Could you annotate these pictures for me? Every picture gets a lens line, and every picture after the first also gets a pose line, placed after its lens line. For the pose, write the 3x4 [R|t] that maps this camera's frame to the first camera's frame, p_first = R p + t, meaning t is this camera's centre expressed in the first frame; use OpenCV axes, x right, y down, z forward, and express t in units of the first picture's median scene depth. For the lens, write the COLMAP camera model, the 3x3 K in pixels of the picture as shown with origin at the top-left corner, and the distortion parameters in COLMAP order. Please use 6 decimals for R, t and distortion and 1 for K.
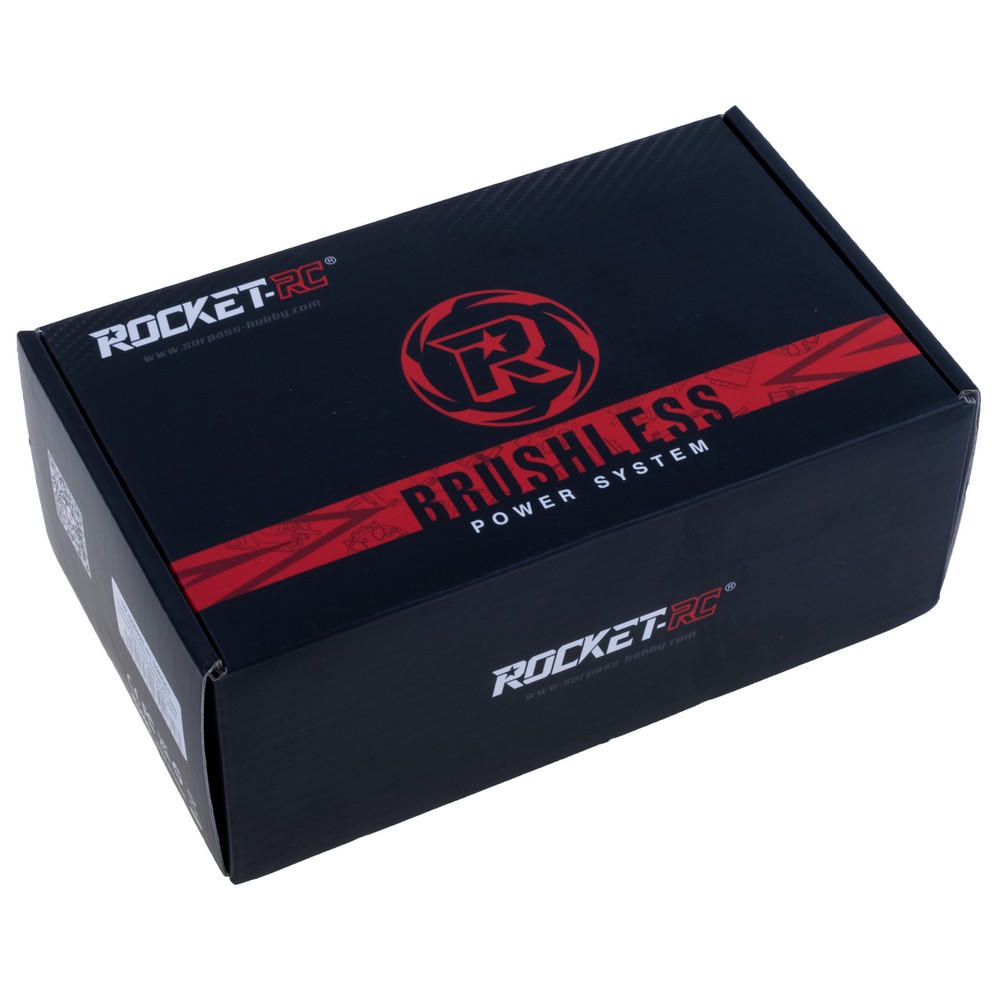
lens RADIAL K [[2824.3, 0, 500.2], [0, 2824.3, 501.1], [0, 0, 1]] dist [-0.152434, 0.000000]
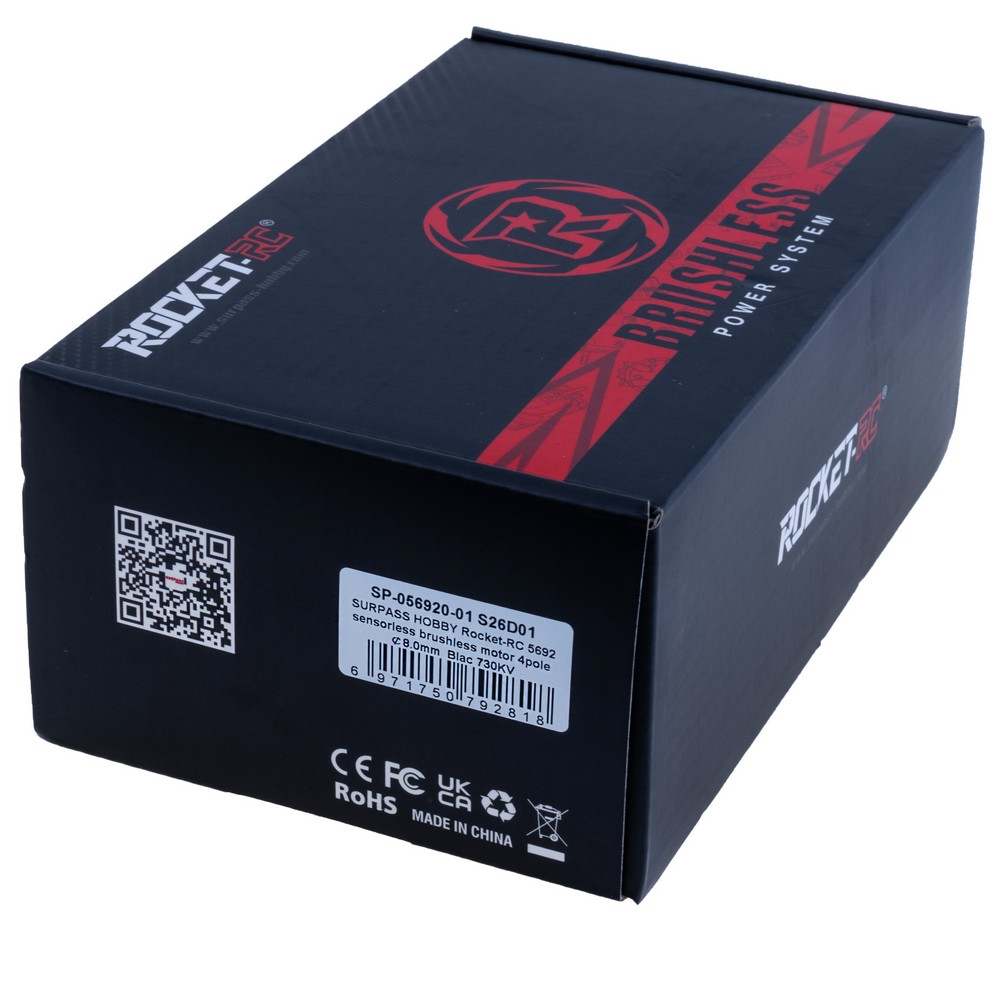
lens RADIAL K [[3265.9, 0, 499.5], [0, 3265.9, 499.7], [0, 0, 1]] dist [-0.059096, 0.000000]
pose [[0.774729, -0.304809, 0.553974, -0.556449], [0.455207, 0.876952, -0.154085, 0.156466], [-0.438842, 0.371547, 0.818151, 0.274326]]
